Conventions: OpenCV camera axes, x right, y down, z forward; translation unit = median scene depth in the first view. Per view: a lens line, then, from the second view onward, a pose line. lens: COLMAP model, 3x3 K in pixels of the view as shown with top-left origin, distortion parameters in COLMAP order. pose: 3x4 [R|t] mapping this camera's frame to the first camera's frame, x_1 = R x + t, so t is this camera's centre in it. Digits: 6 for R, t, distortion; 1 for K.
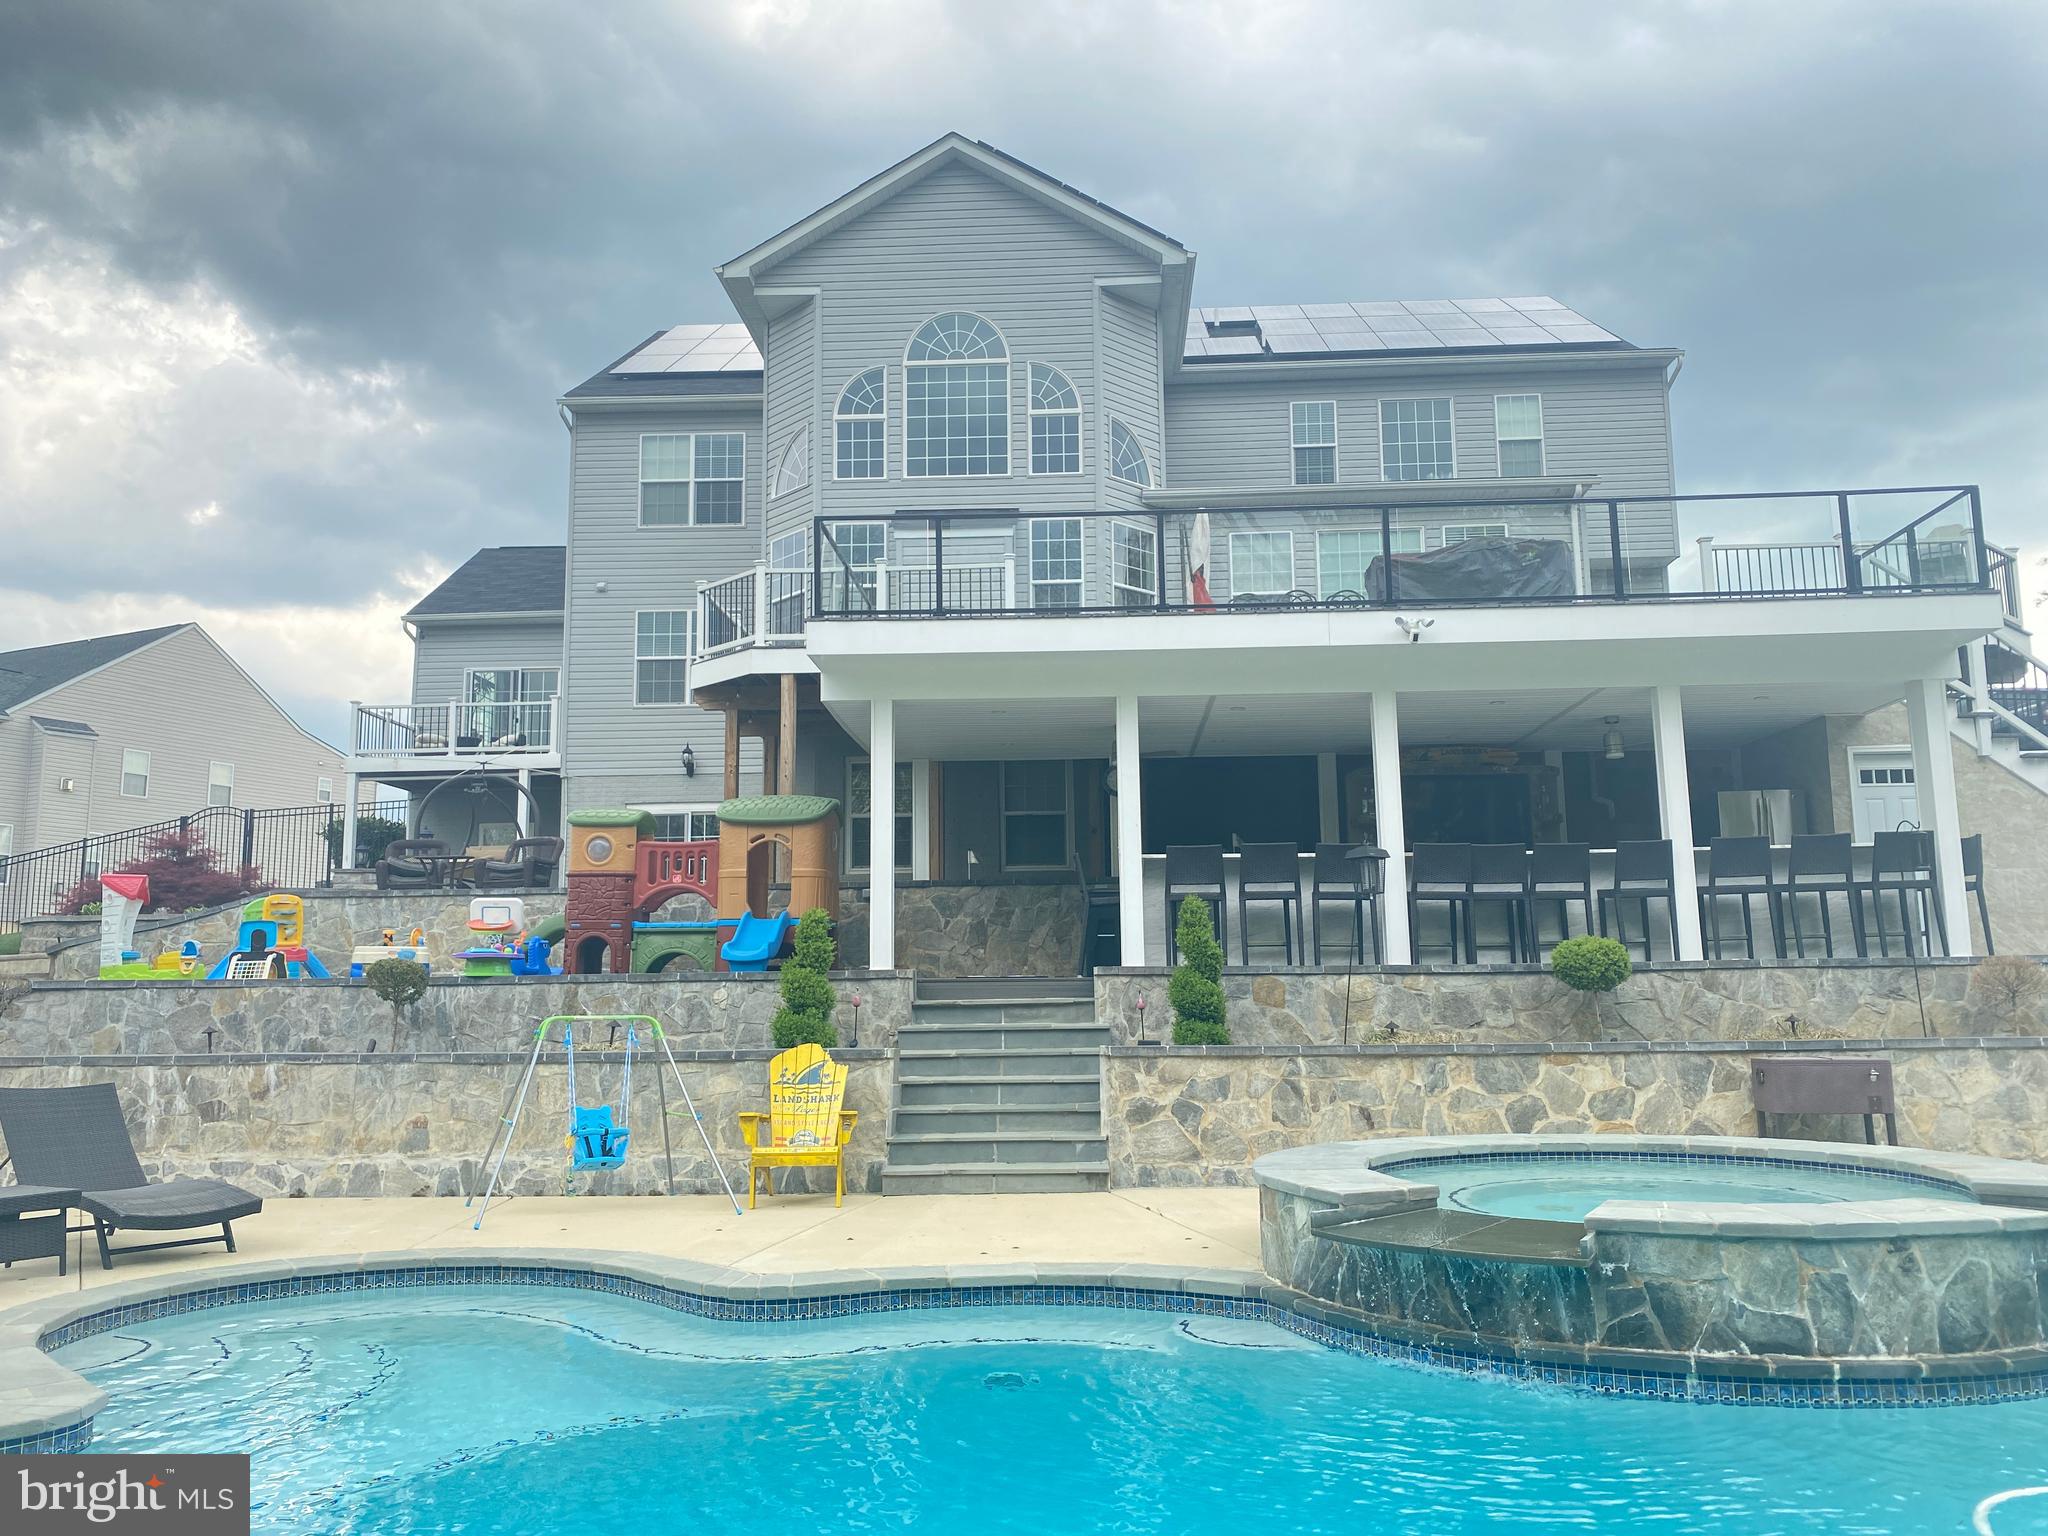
lens RADIAL K [[1555.4, 0, 1026.8], [0, 1555.4, 760.8], [0, 0, 1]] dist [0.084370, -0.130996]
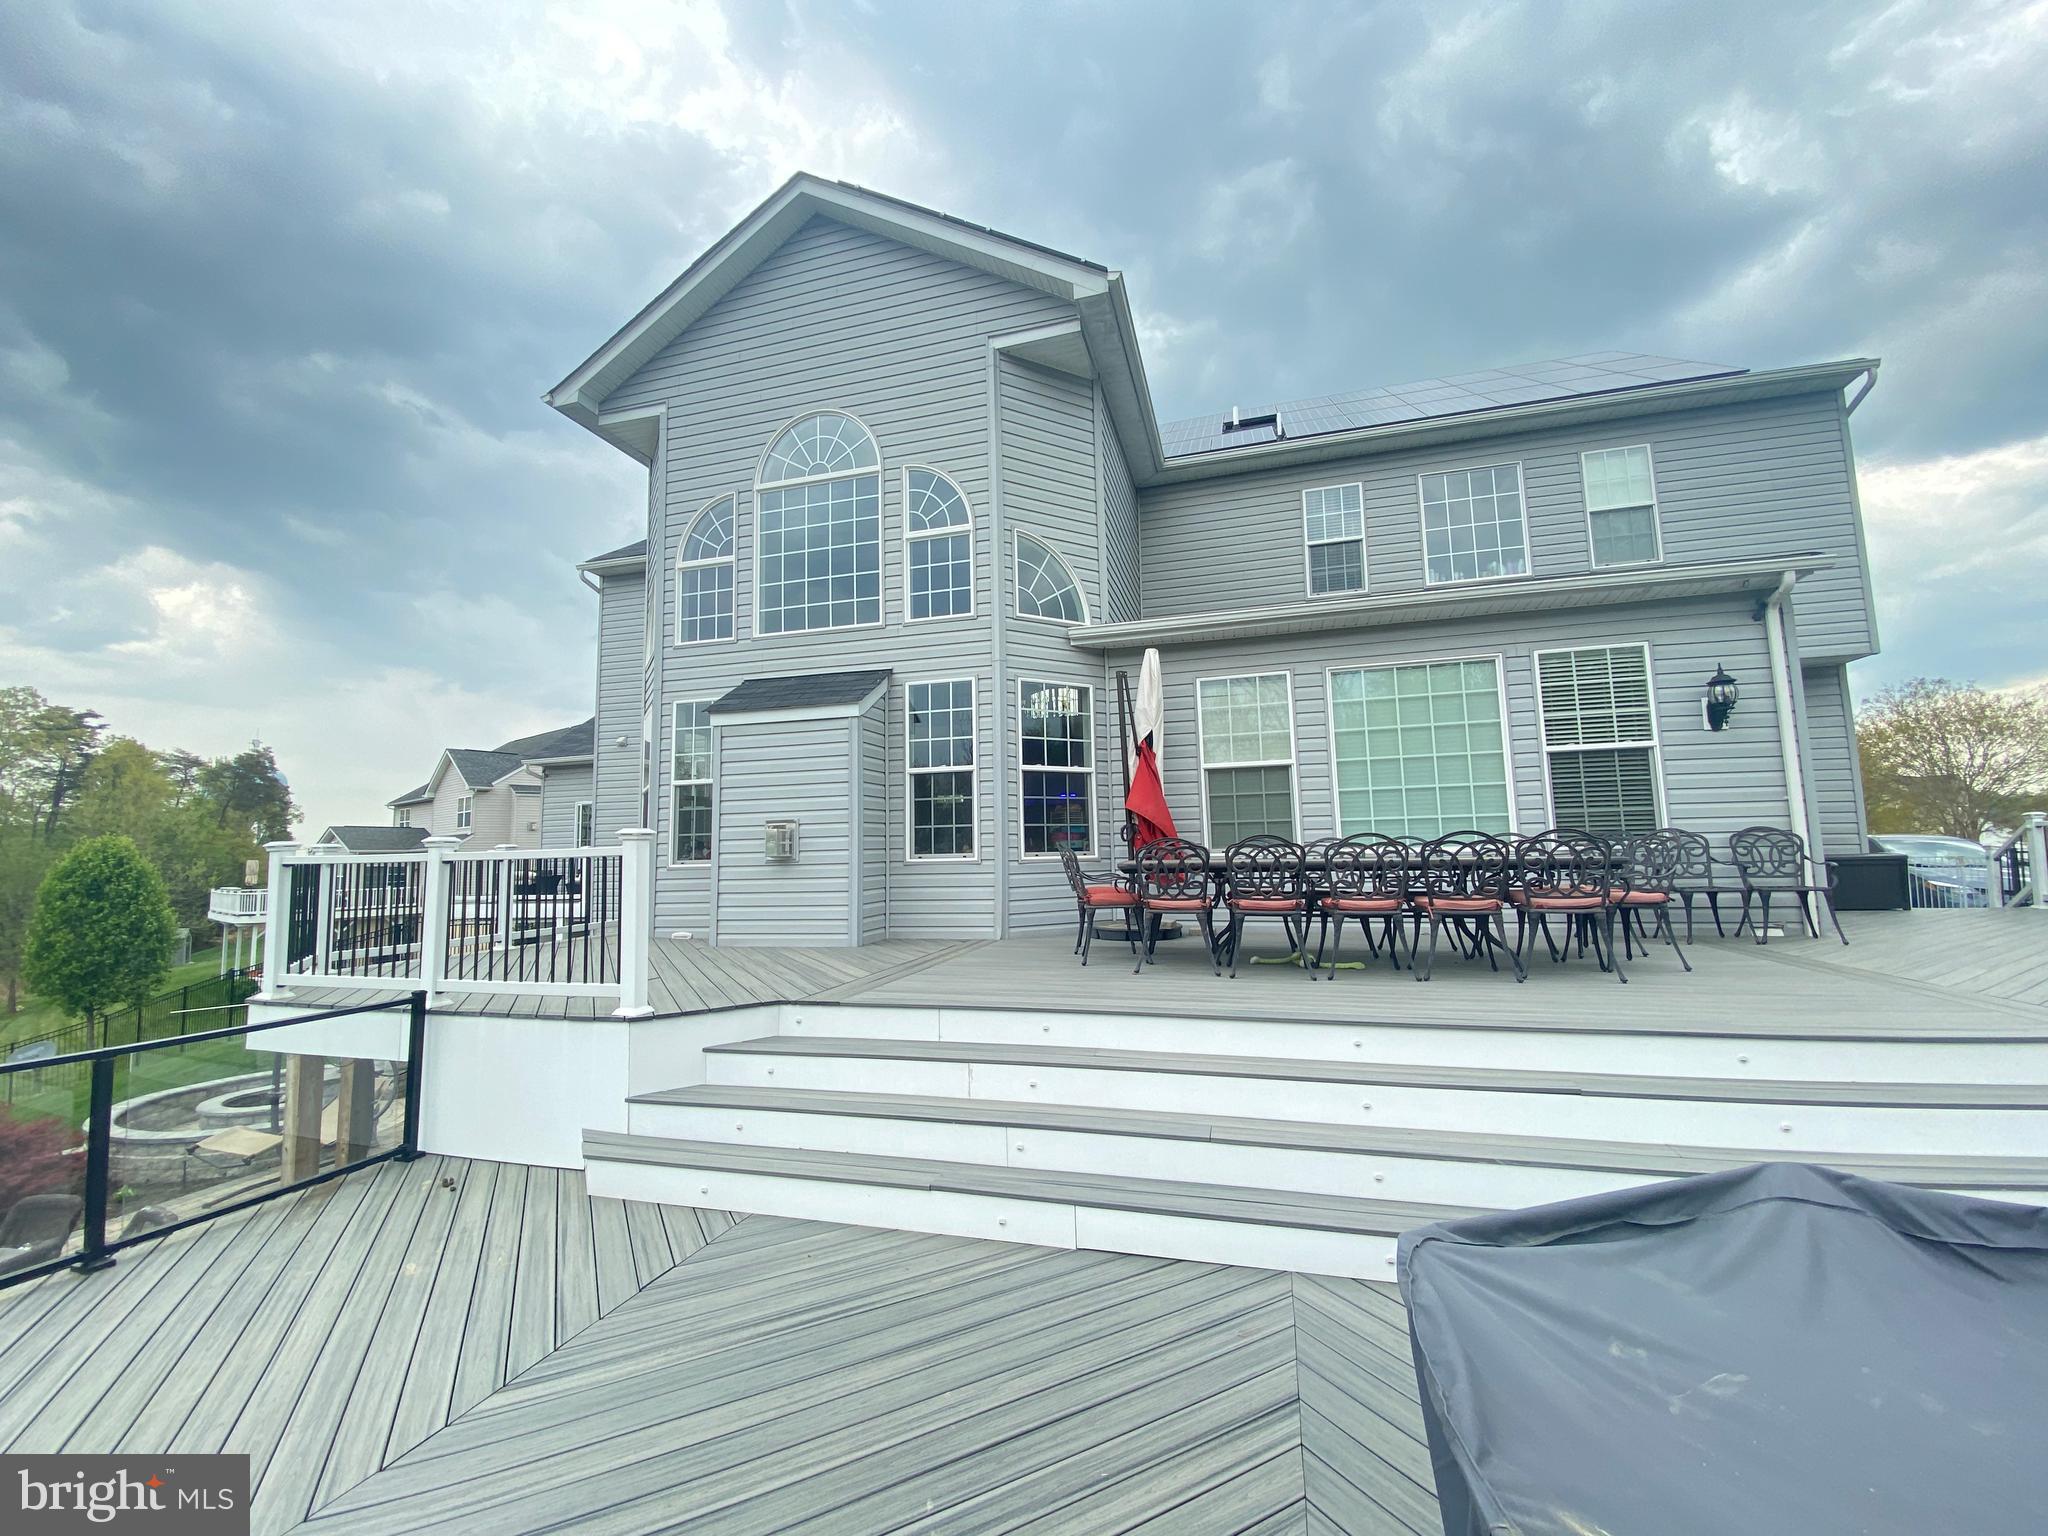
lens RADIAL K [[821.7, 0, 1015.4], [0, 821.7, 766.5], [0, 0, 1]] dist [0.037926, -0.029240]
pose [[0.972360, -0.032454, -0.231221, 0.137525], [0.043900, 0.998043, 0.044530, -0.128593], [0.229323, -0.053450, 0.971882, 0.623285]]
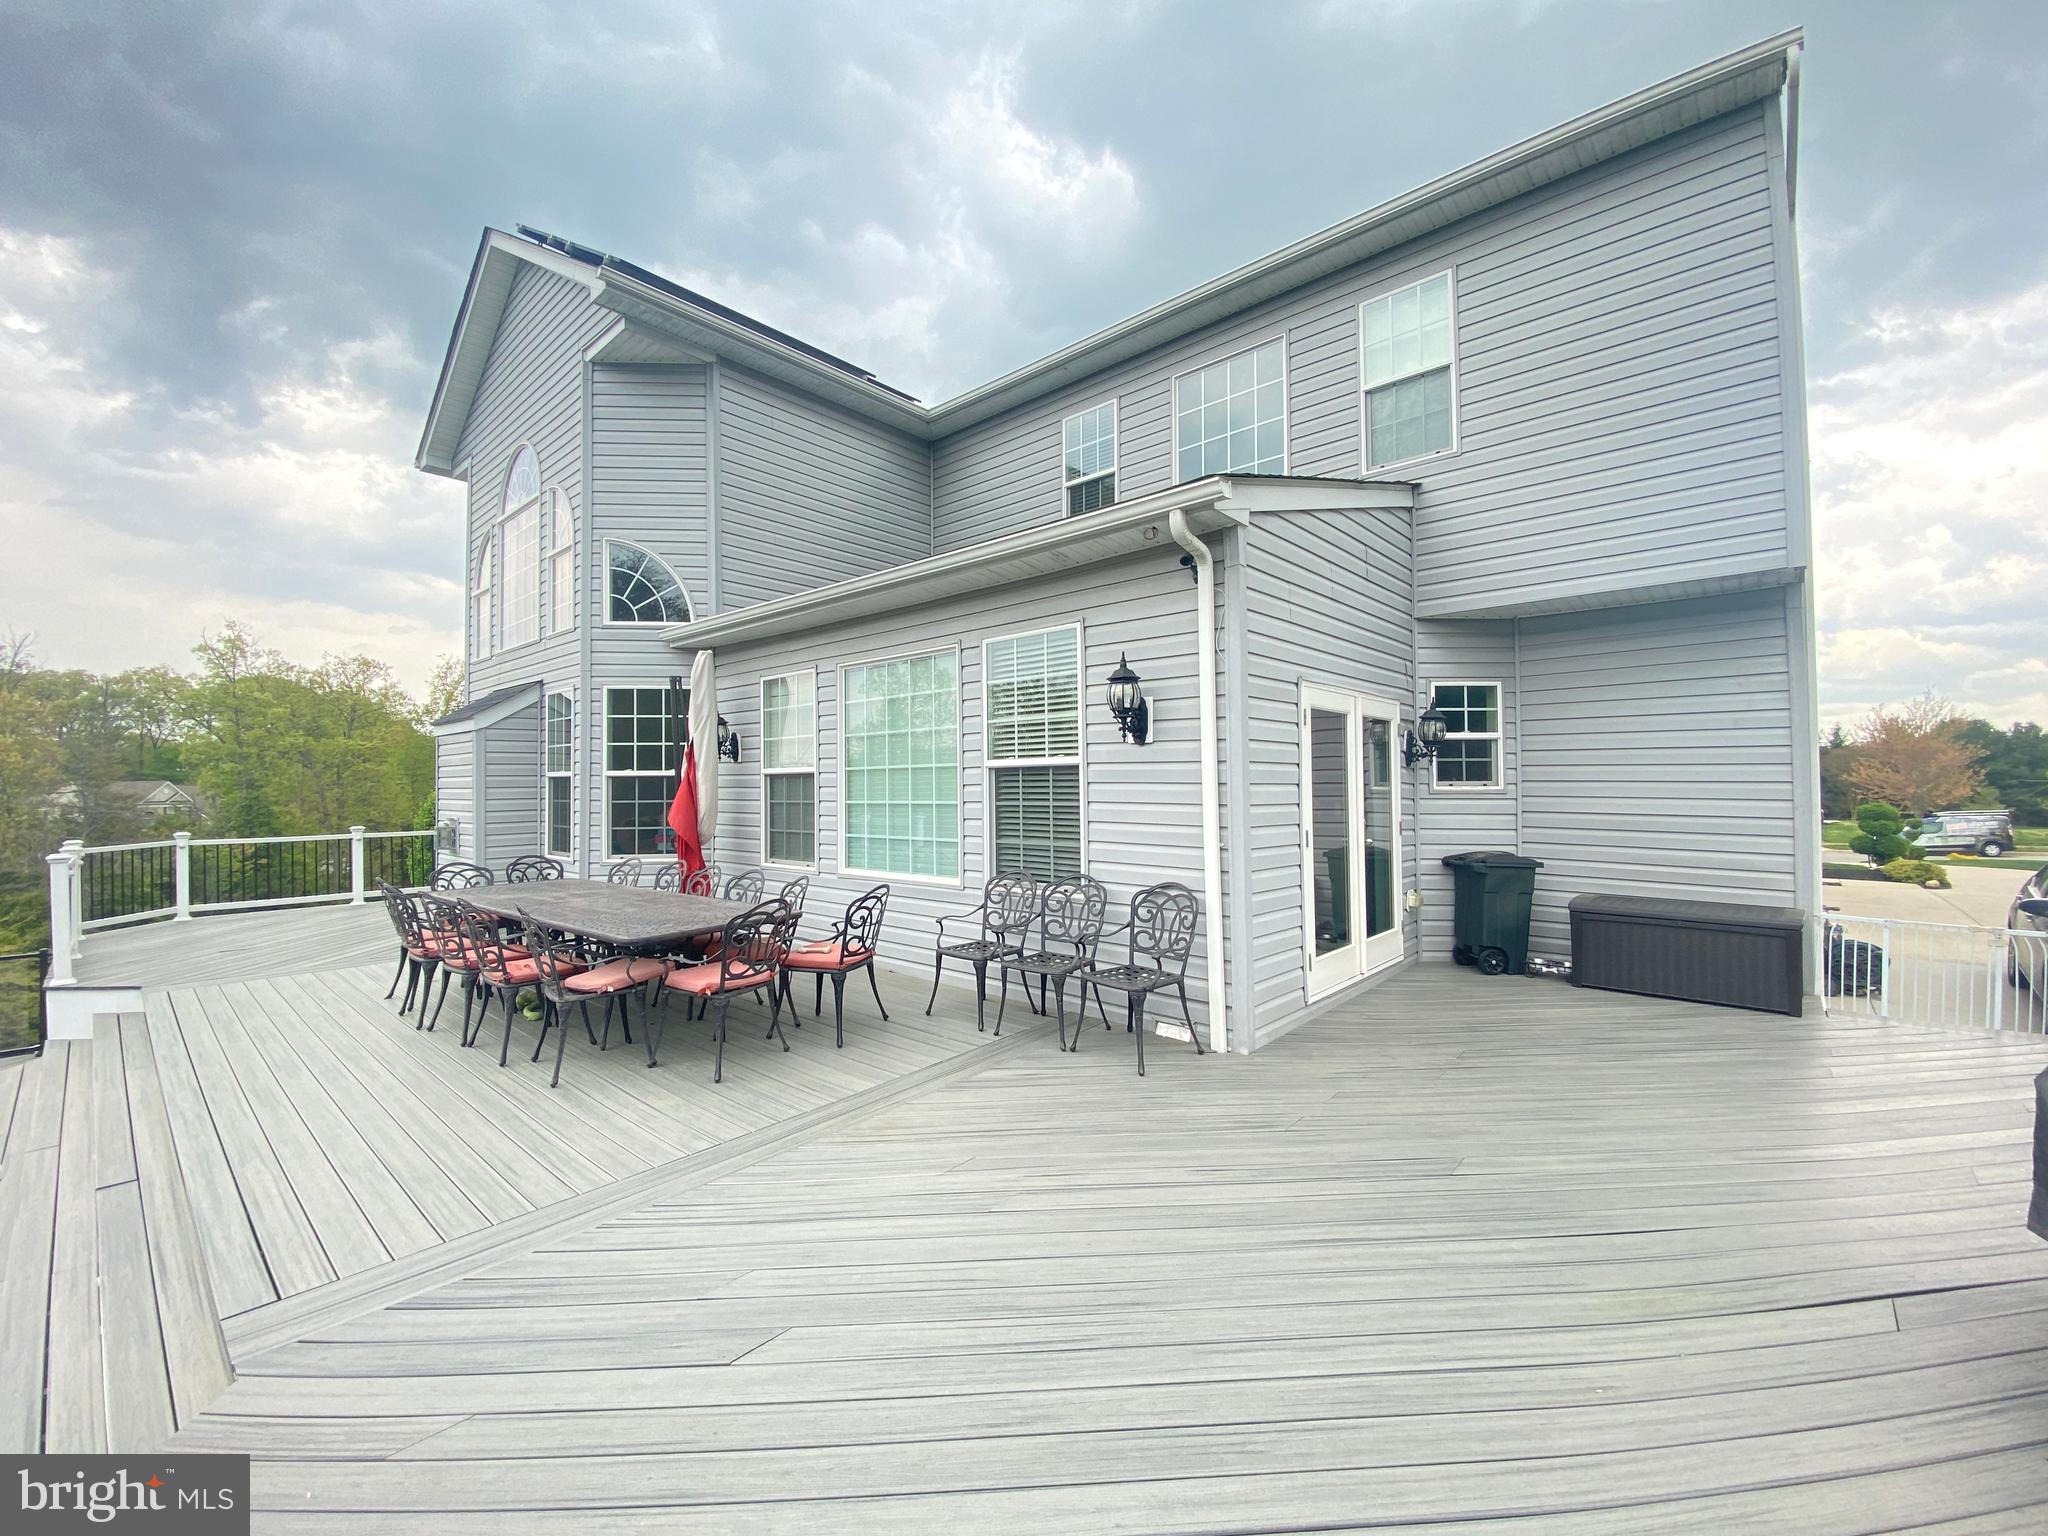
lens RADIAL K [[821.7, 0, 1015.4], [0, 821.7, 766.5], [0, 0, 1]] dist [0.037926, -0.029240]
pose [[0.773911, -0.007488, -0.633250, 0.450092], [0.093397, 0.990346, 0.102432, -0.136980], [0.626369, -0.138417, 0.767139, 0.803503]]
